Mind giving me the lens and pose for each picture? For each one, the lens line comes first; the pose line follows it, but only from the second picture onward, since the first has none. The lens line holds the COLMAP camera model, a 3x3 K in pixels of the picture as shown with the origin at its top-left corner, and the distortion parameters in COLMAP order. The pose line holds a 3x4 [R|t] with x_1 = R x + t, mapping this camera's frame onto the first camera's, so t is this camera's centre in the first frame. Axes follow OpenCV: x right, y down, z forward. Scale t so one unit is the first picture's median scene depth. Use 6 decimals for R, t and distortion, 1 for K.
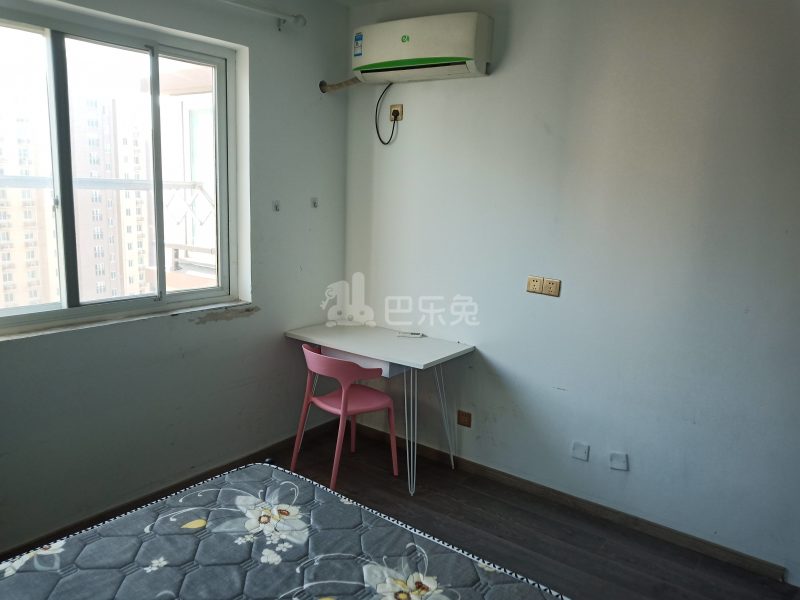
lens RADIAL K [[622.5, 0, 397.2], [0, 622.5, 299.2], [0, 0, 1]] dist [0.012506, -0.002512]
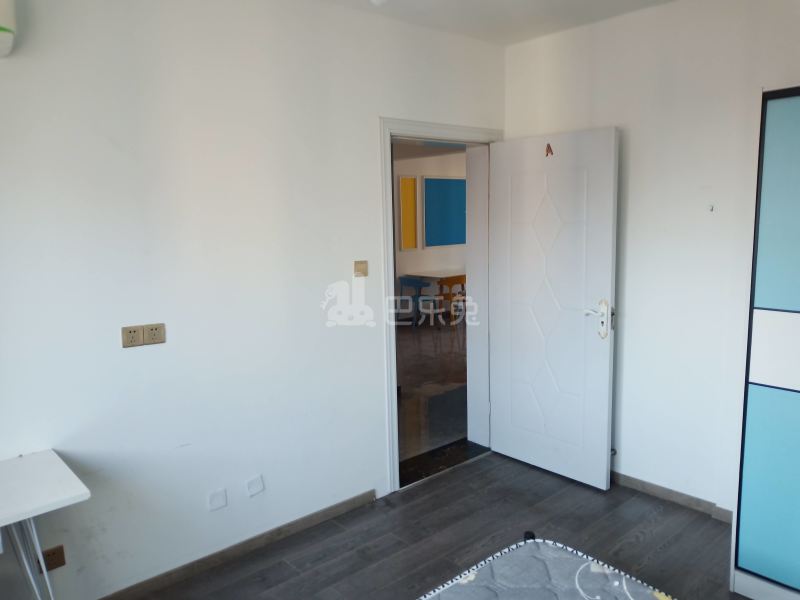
lens RADIAL K [[622.5, 0, 399.8], [0, 622.5, 300.2], [0, 0, 1]] dist [0.012506, -0.002512]
pose [[0.186483, -0.174318, 0.966870, -0.507537], [0.206527, 0.969099, 0.134887, -0.110763], [-0.960505, 0.174531, 0.216722, 0.520494]]
